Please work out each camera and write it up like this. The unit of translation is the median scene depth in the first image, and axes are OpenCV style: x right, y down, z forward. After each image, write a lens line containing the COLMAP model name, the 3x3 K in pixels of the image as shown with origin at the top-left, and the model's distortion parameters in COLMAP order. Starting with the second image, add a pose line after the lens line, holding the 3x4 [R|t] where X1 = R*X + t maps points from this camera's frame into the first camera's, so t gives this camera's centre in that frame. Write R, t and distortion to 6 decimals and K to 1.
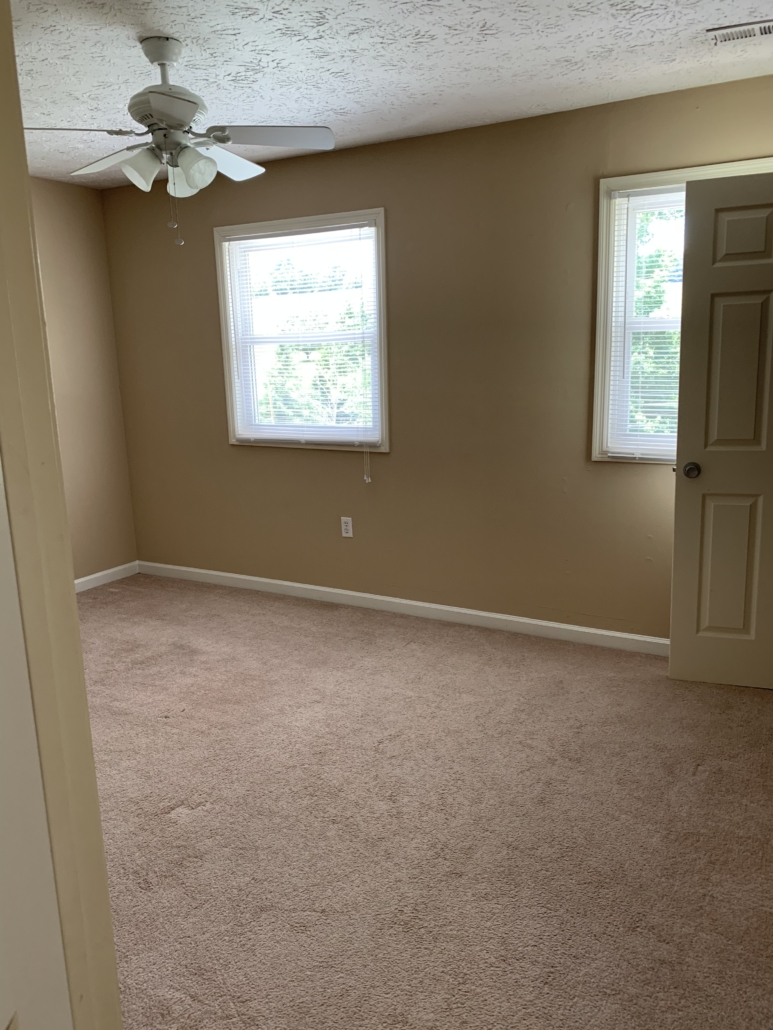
lens RADIAL K [[787.4, 0, 383.1], [0, 787.4, 507.9], [0, 0, 1]] dist [0.004256, -0.015181]
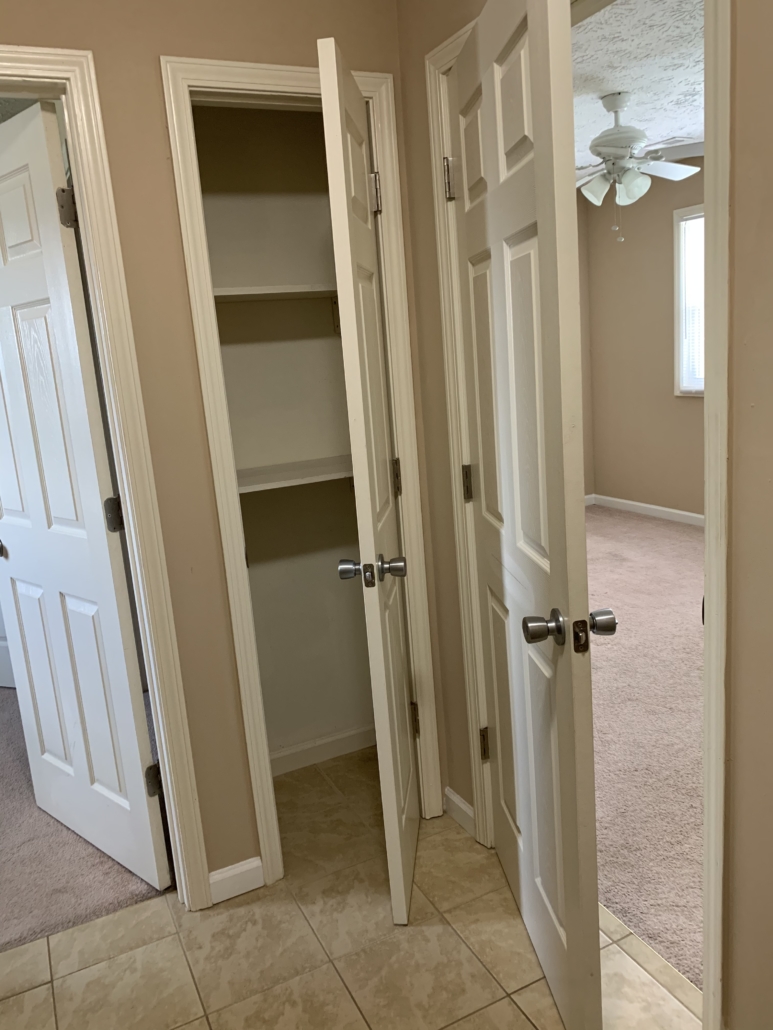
lens RADIAL K [[787.4, 0, 389.8], [0, 787.4, 509.9], [0, 0, 1]] dist [0.004256, -0.015181]
pose [[0.828259, 0.083703, -0.554059, 0.208777], [-0.060550, 0.996360, 0.060007, 0.076689], [0.557065, -0.016153, 0.830312, -0.373376]]
